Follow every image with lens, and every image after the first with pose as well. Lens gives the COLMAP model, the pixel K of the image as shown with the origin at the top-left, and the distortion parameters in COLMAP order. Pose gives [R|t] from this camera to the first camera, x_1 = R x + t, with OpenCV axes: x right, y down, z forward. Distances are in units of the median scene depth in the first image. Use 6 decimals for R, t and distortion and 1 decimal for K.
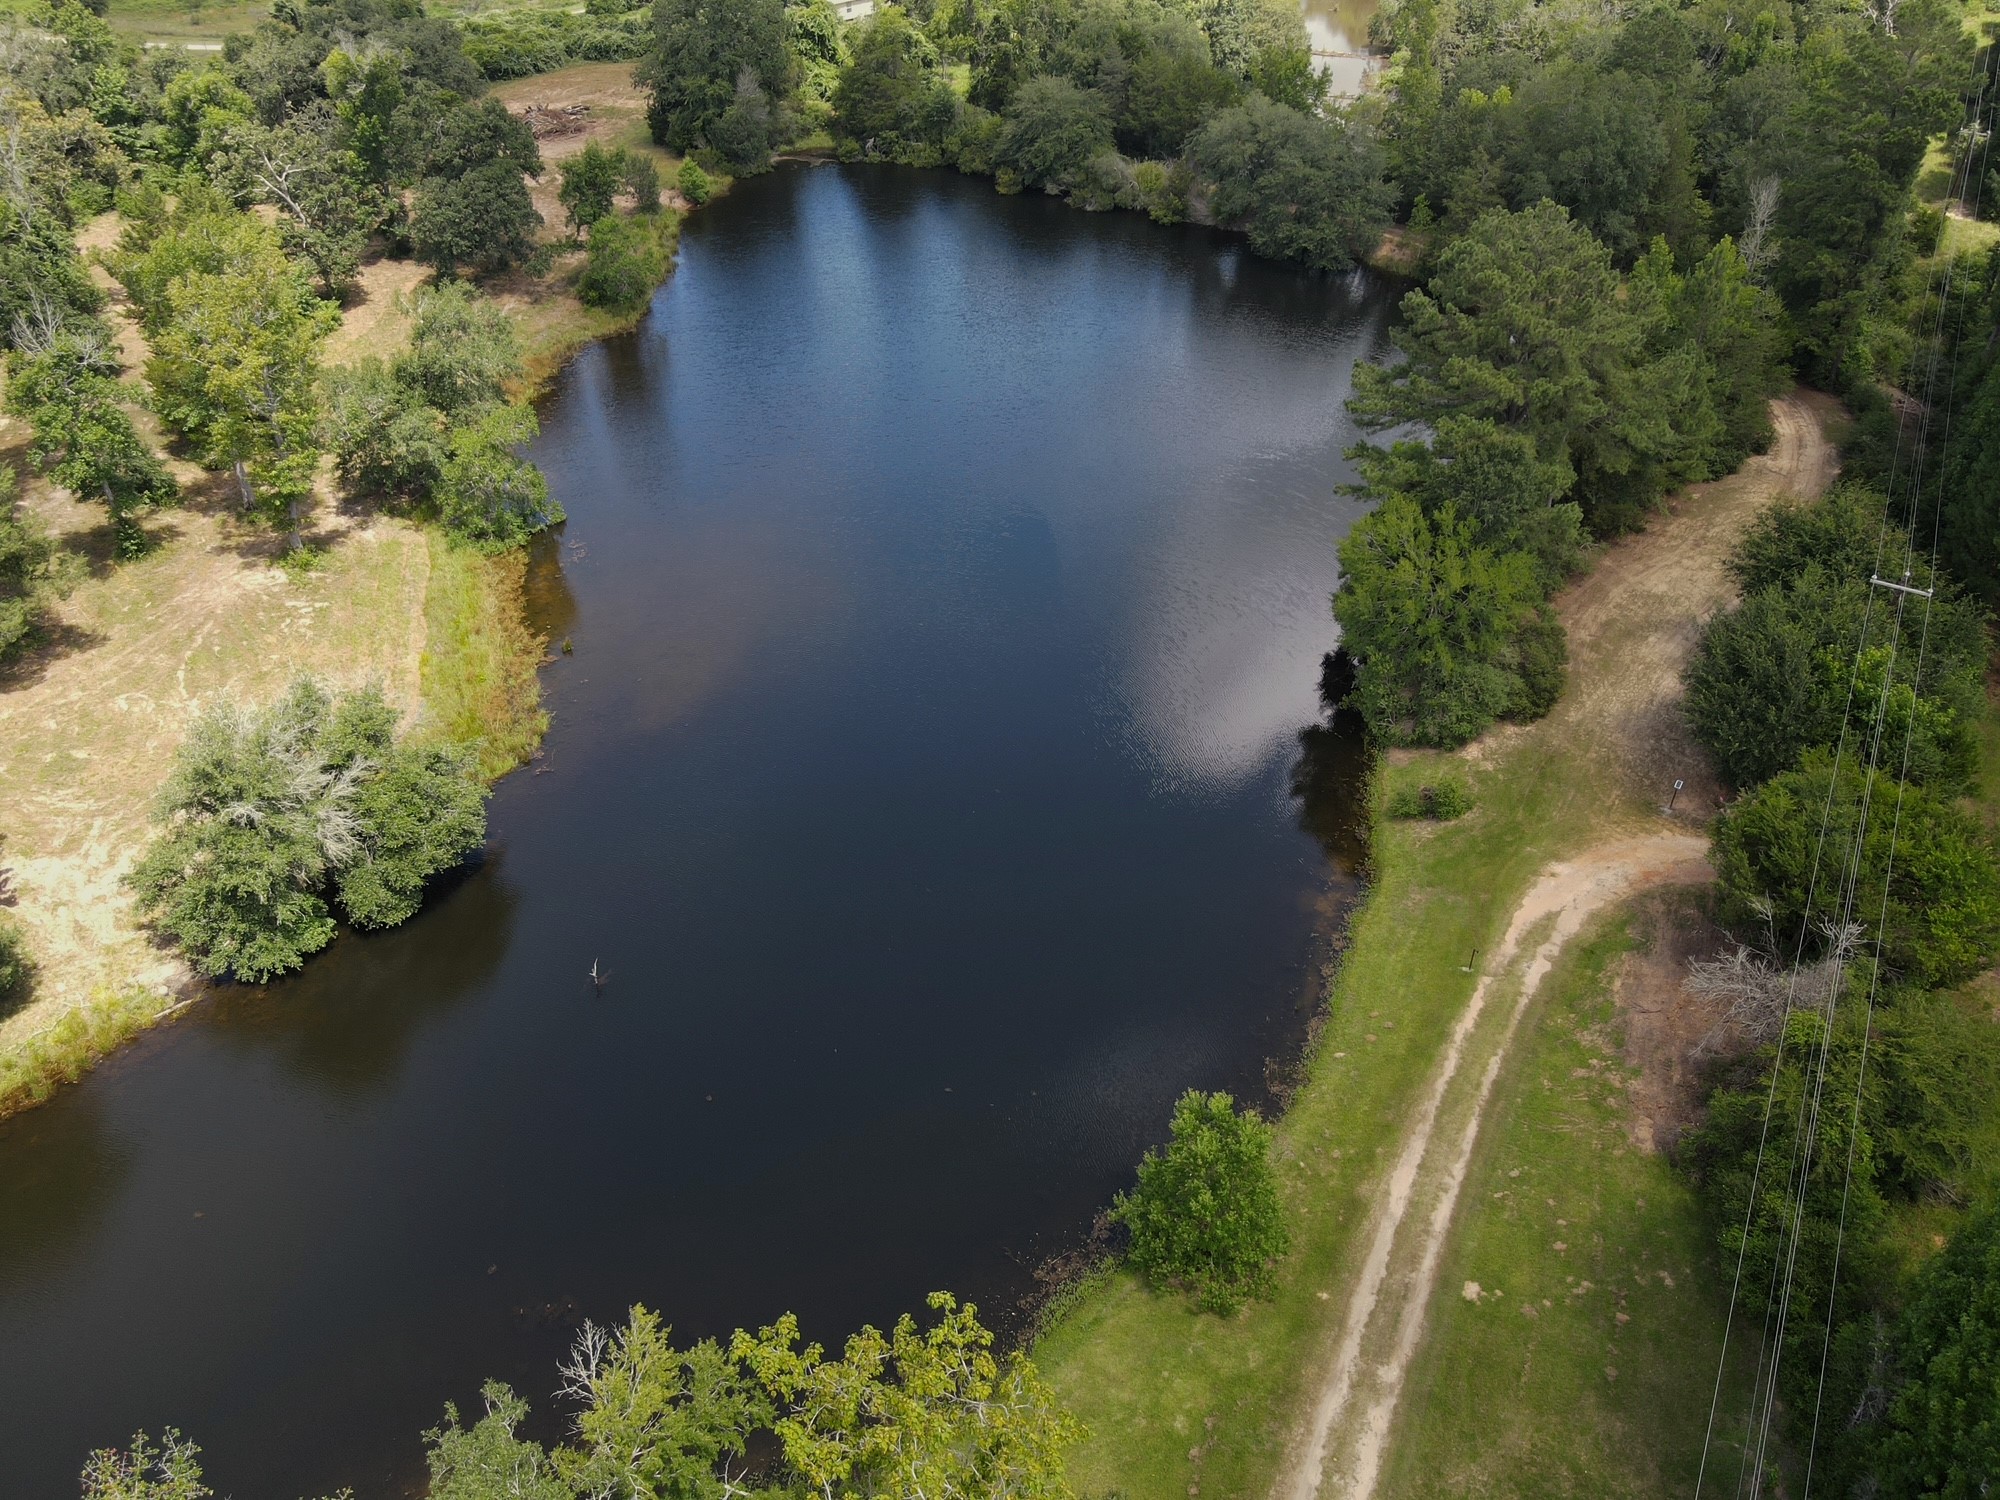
lens RADIAL K [[1445.7, 0, 1000.0], [0, 1445.7, 750.0], [0, 0, 1]] dist [0.002639, 0.005694]
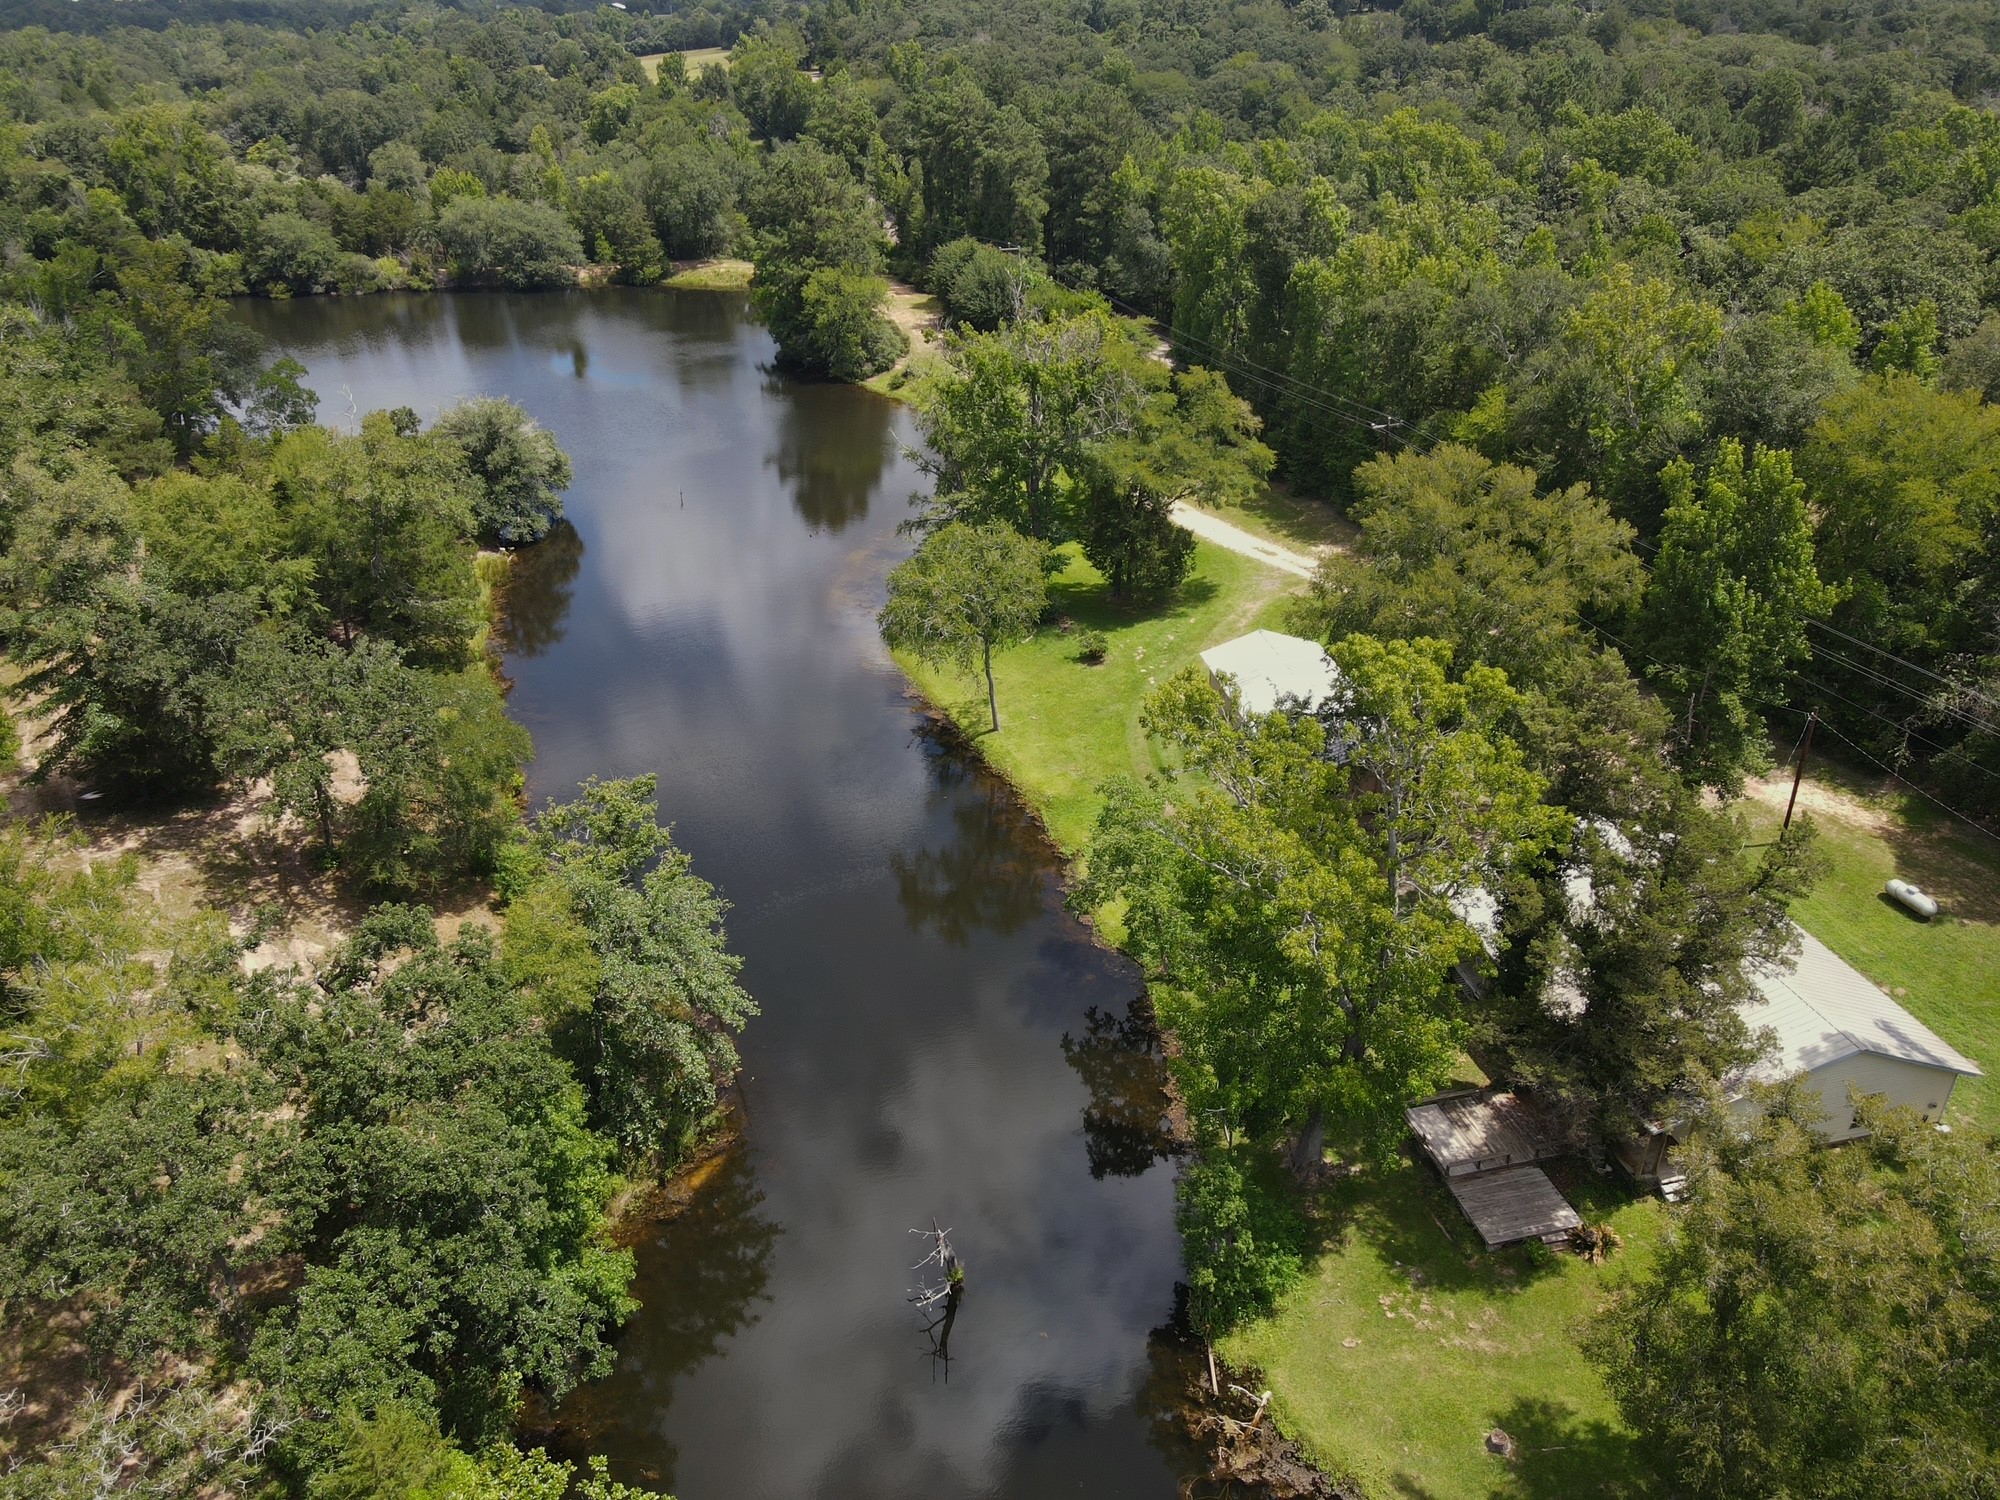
lens RADIAL K [[1444.0, 0, 1000.0], [0, 1444.0, 750.0], [0, 0, 1]] dist [0.023733, 0.001124]
pose [[0.658343, -0.354417, 0.664059, -0.685482], [0.459476, 0.887999, 0.018416, 0.302701], [-0.596211, 0.292995, 0.747454, -0.312587]]
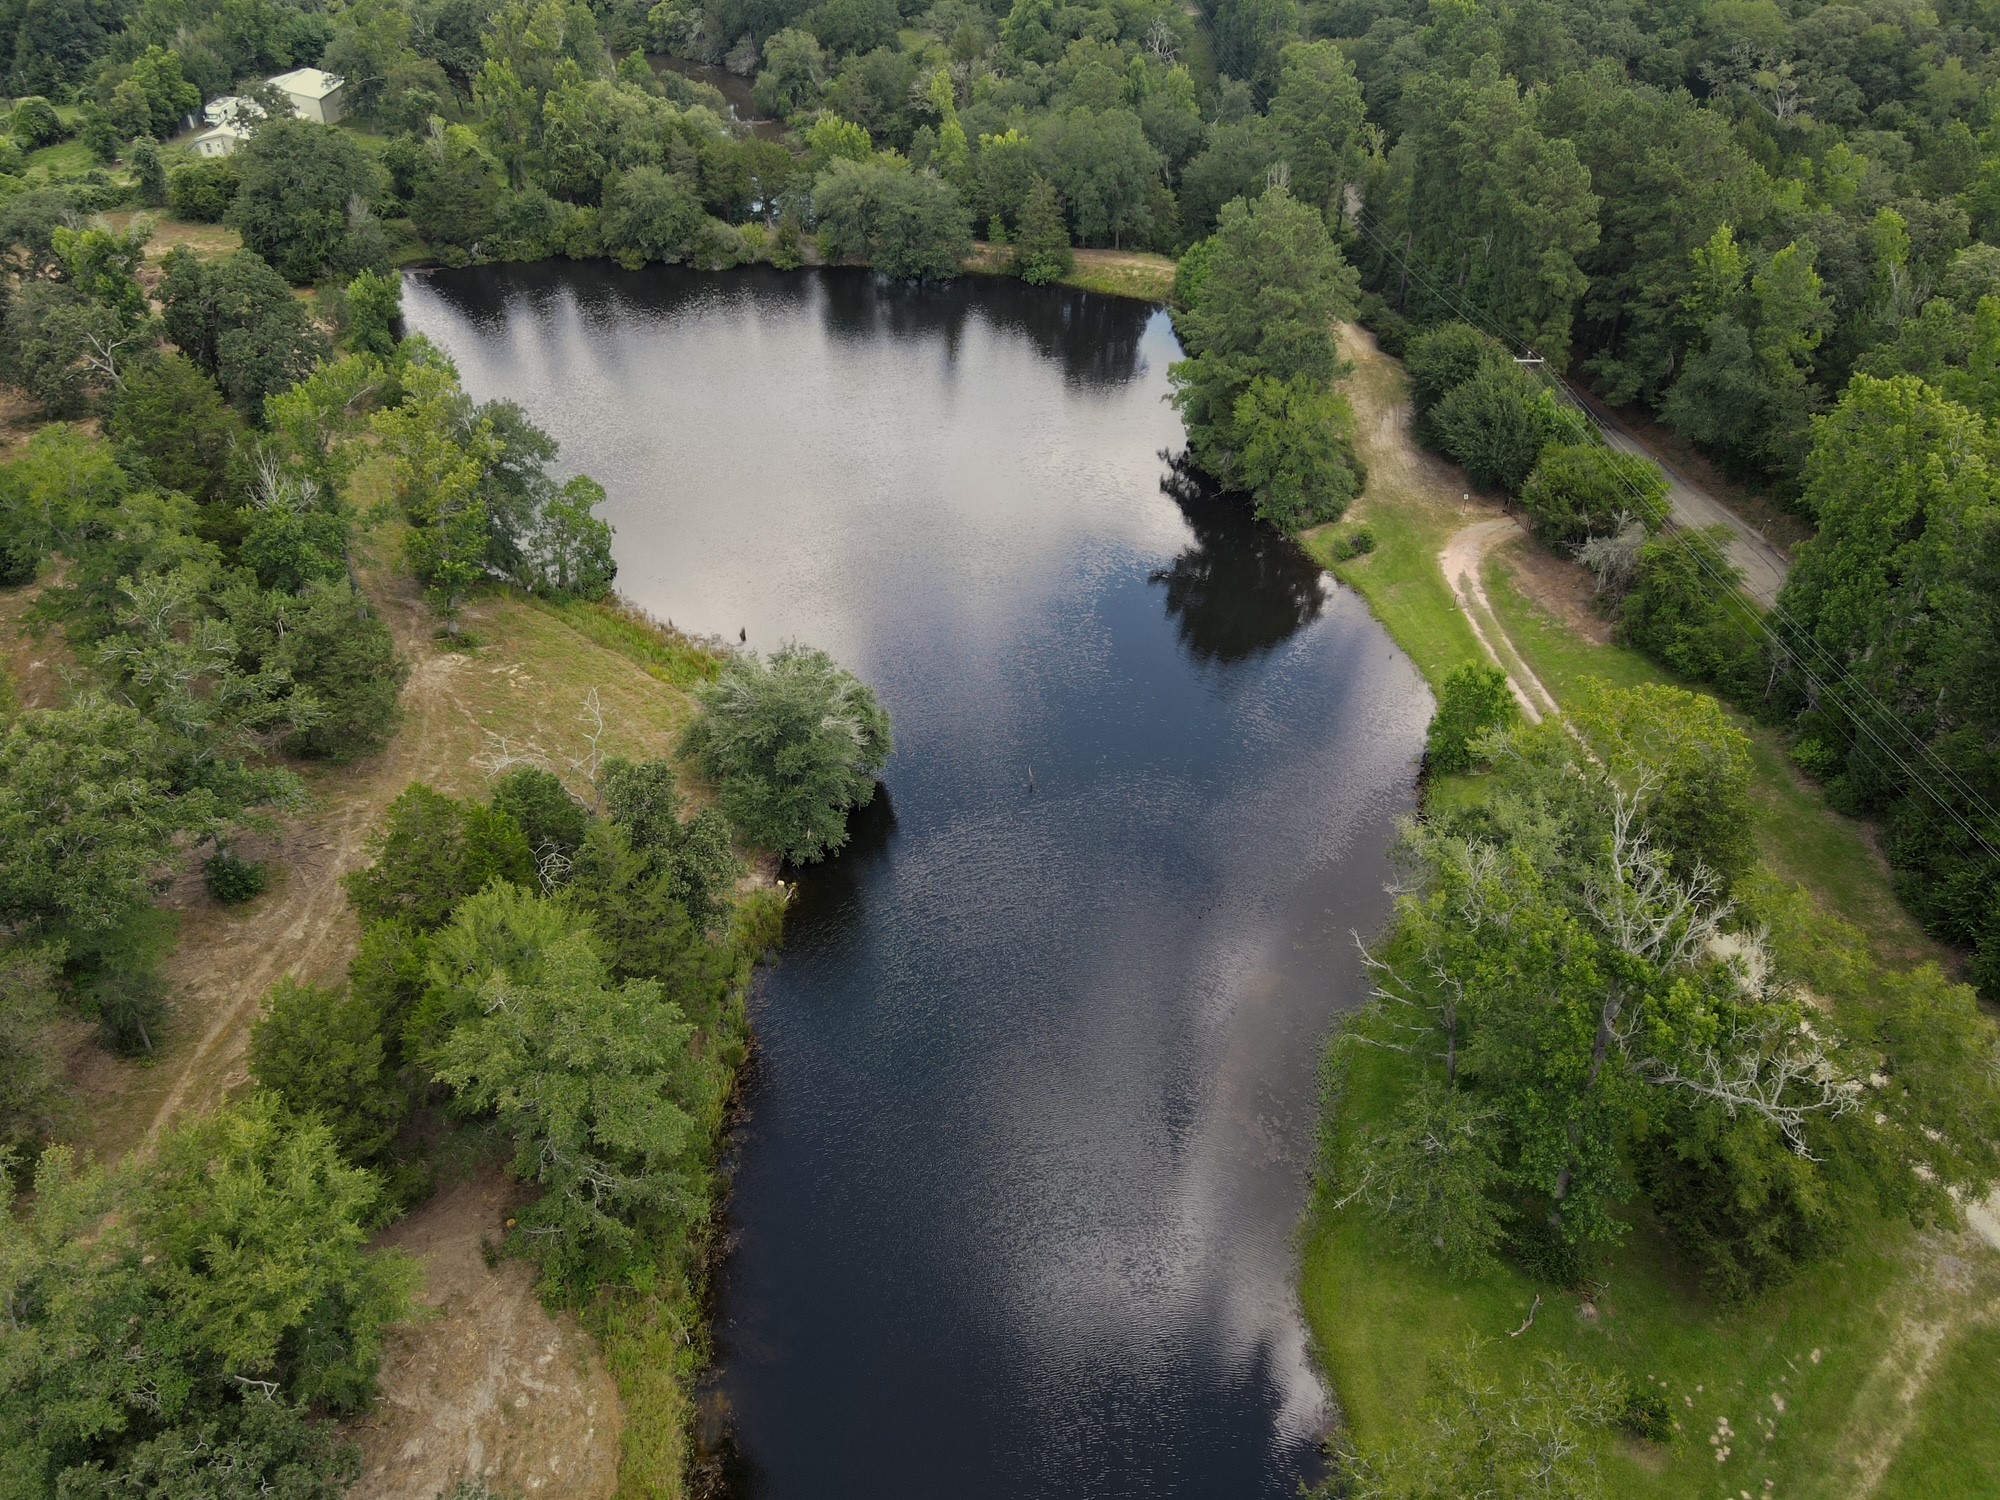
lens RADIAL K [[1445.7, 0, 1000.0], [0, 1445.7, 750.0], [0, 0, 1]] dist [0.002639, 0.005694]
pose [[0.835126, -0.311322, 0.453479, -0.453164], [0.327176, 0.943869, 0.045460, 0.025206], [-0.442178, 0.110403, 0.890107, -0.135449]]
